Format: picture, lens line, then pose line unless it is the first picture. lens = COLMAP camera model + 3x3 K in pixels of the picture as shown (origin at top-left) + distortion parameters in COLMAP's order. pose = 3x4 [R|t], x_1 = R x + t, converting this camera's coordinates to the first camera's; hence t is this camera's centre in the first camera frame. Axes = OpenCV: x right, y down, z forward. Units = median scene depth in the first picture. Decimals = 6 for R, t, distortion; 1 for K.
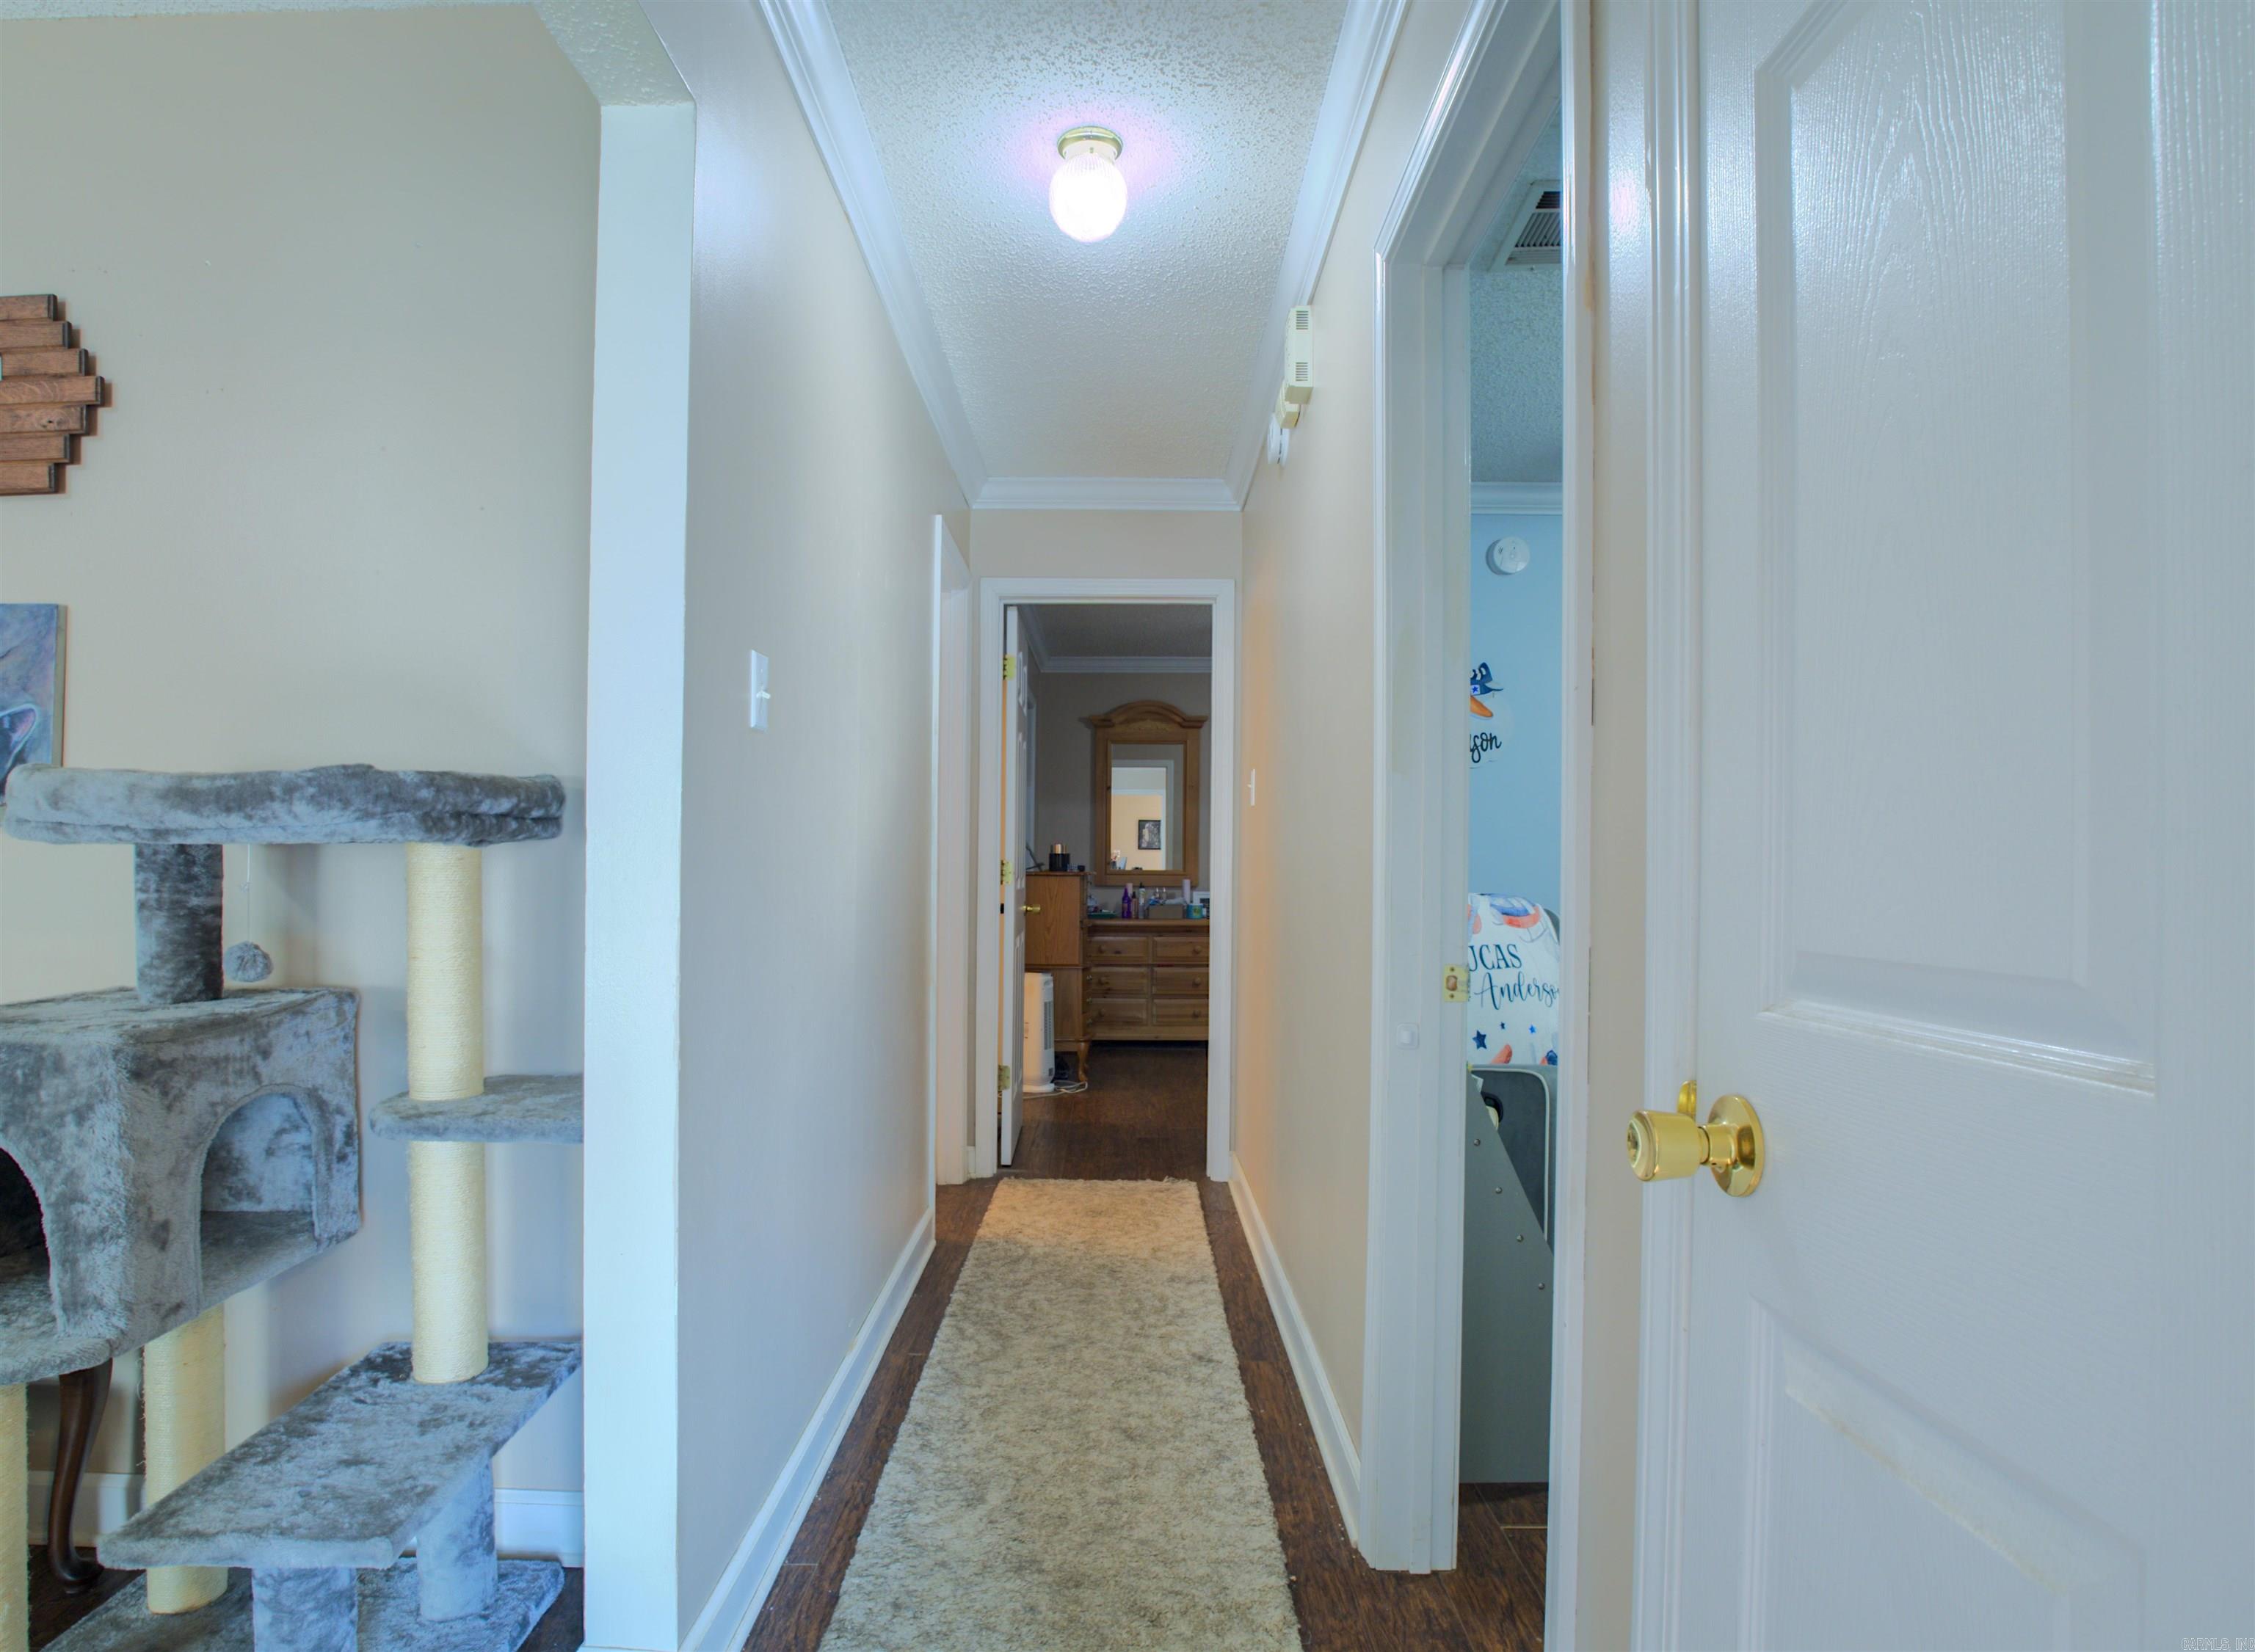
lens RADIAL K [[1144.9, 0, 1129.3], [0, 1144.9, 842.3], [0, 0, 1]] dist [-0.022149, -0.000146]
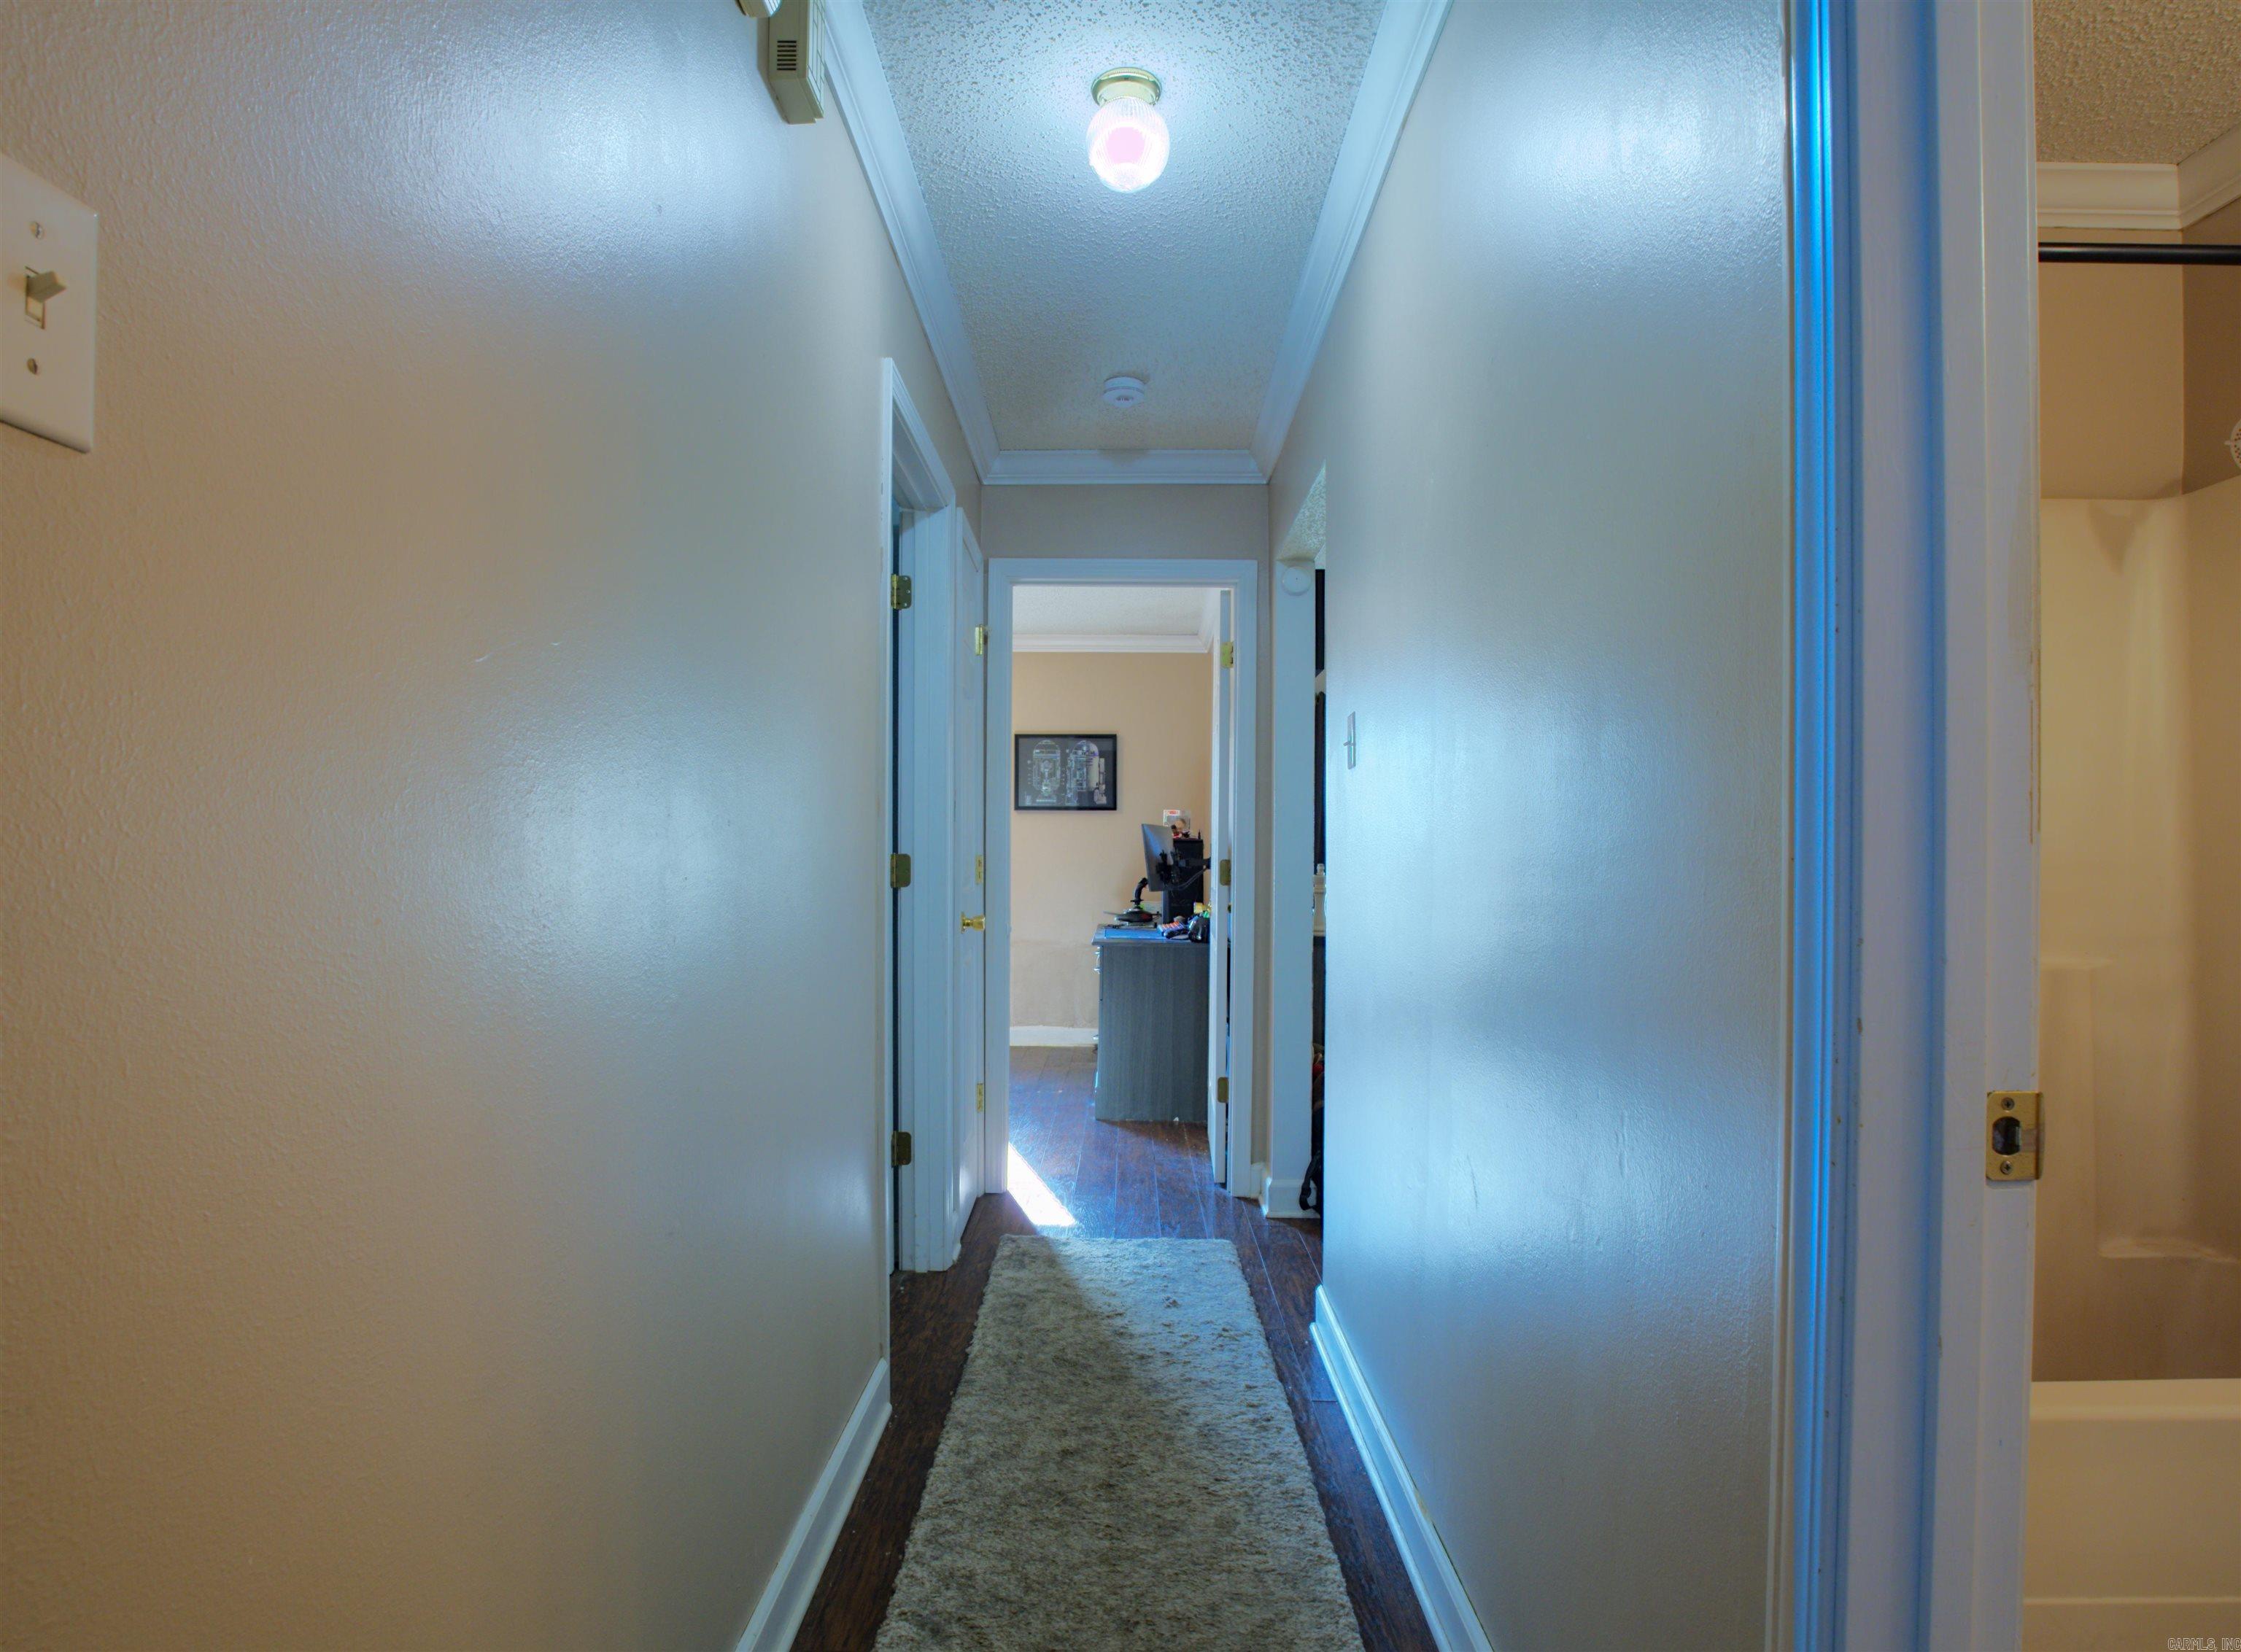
lens RADIAL K [[1137.8, 0, 1121.5], [0, 1137.8, 845.6], [0, 0, 1]] dist [-0.022149, -0.000146]
pose [[-0.999848, -0.013479, 0.011097, -0.052440], [-0.013789, 0.999501, -0.028409, 0.031069], [-0.010709, -0.028558, -0.999535, 1.992361]]
